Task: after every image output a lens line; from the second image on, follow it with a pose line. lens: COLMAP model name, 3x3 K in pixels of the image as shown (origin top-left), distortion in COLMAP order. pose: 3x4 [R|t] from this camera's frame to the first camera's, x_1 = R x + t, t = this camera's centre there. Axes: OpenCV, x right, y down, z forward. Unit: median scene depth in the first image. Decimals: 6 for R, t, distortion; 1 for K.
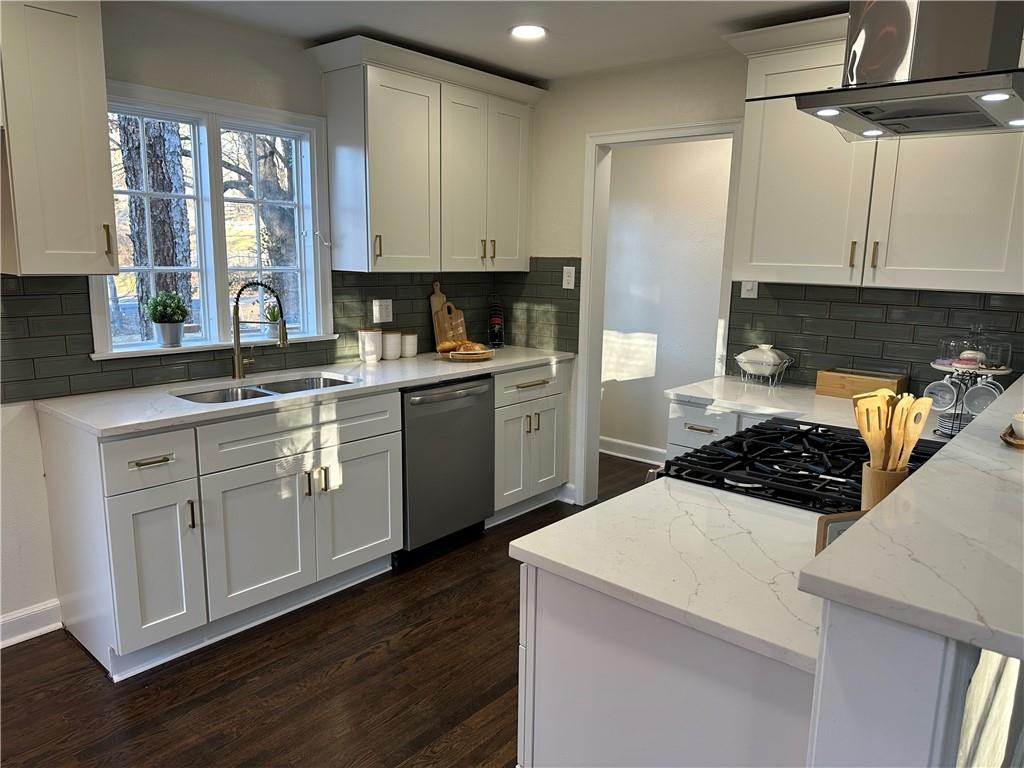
lens RADIAL K [[718.2, 0, 512.0], [0, 718.2, 384.0], [0, 0, 1]] dist [0.124388, -0.170668]
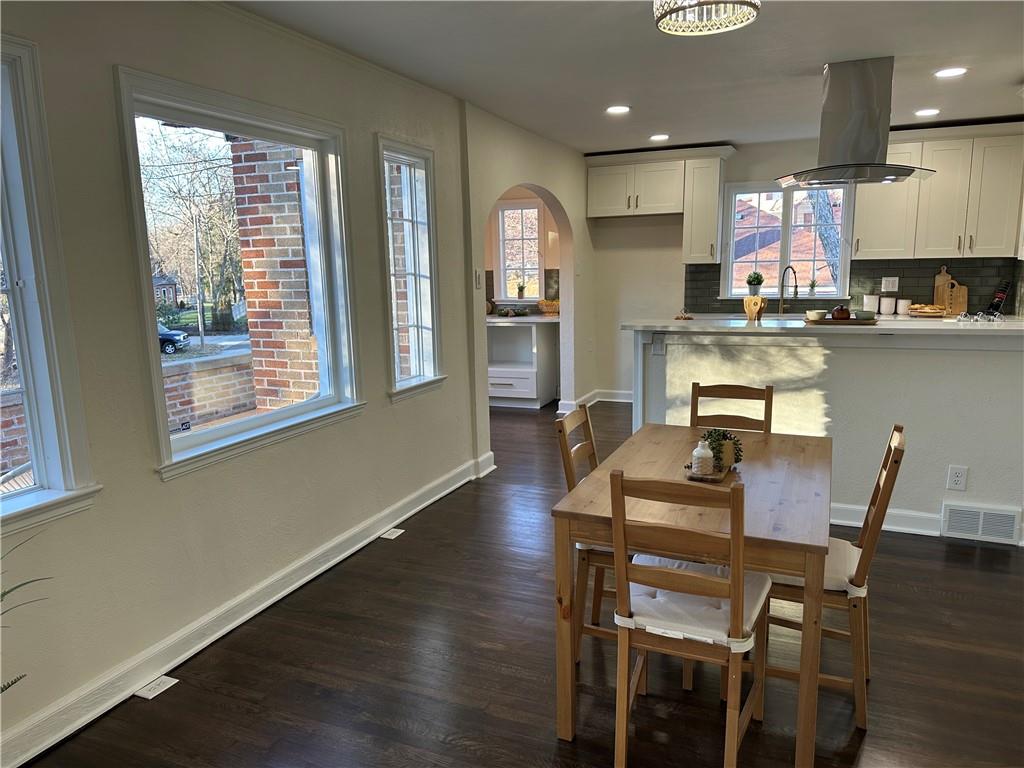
lens RADIAL K [[718.2, 0, 512.0], [0, 718.2, 384.0], [0, 0, 1]] dist [0.124388, -0.170668]
pose [[0.289458, 0.129577, -0.948380, 1.155104], [-0.150596, 0.984620, 0.088565, 0.098841], [0.945270, 0.117186, 0.304520, -0.263887]]
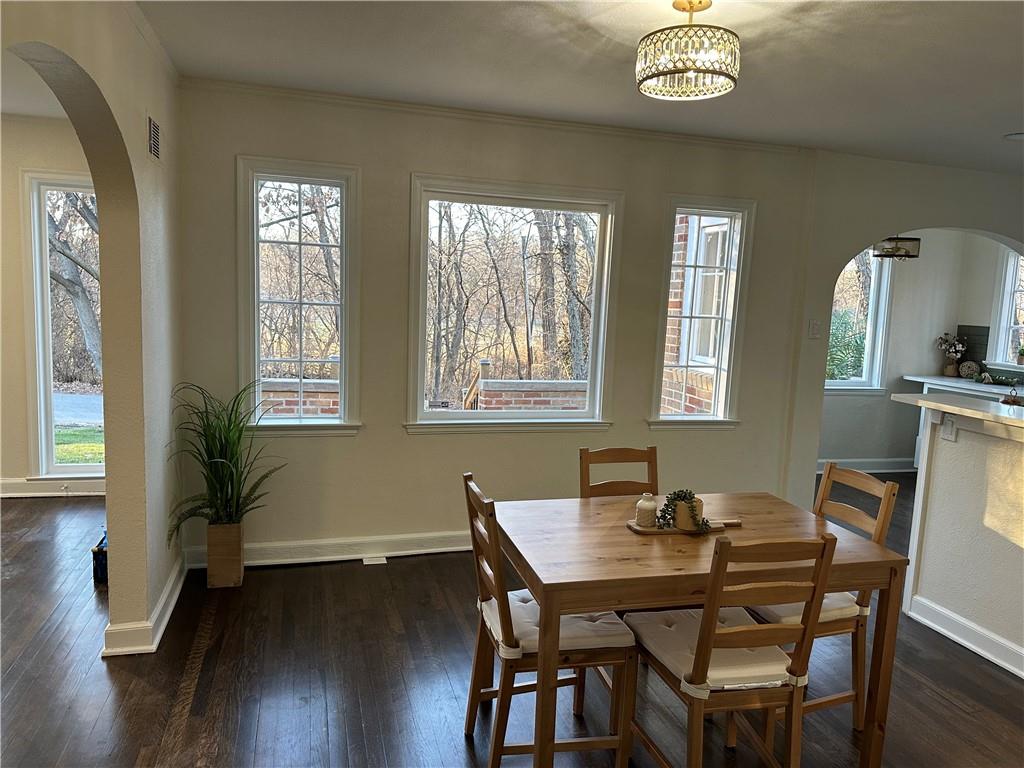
lens RADIAL K [[718.2, 0, 512.0], [0, 718.2, 384.0], [0, 0, 1]] dist [0.124388, -0.170668]
pose [[-0.559420, 0.054514, -0.827090, 1.201343], [-0.209566, 0.956114, 0.204762, -0.021217], [0.801955, 0.287878, -0.523445, 0.317637]]
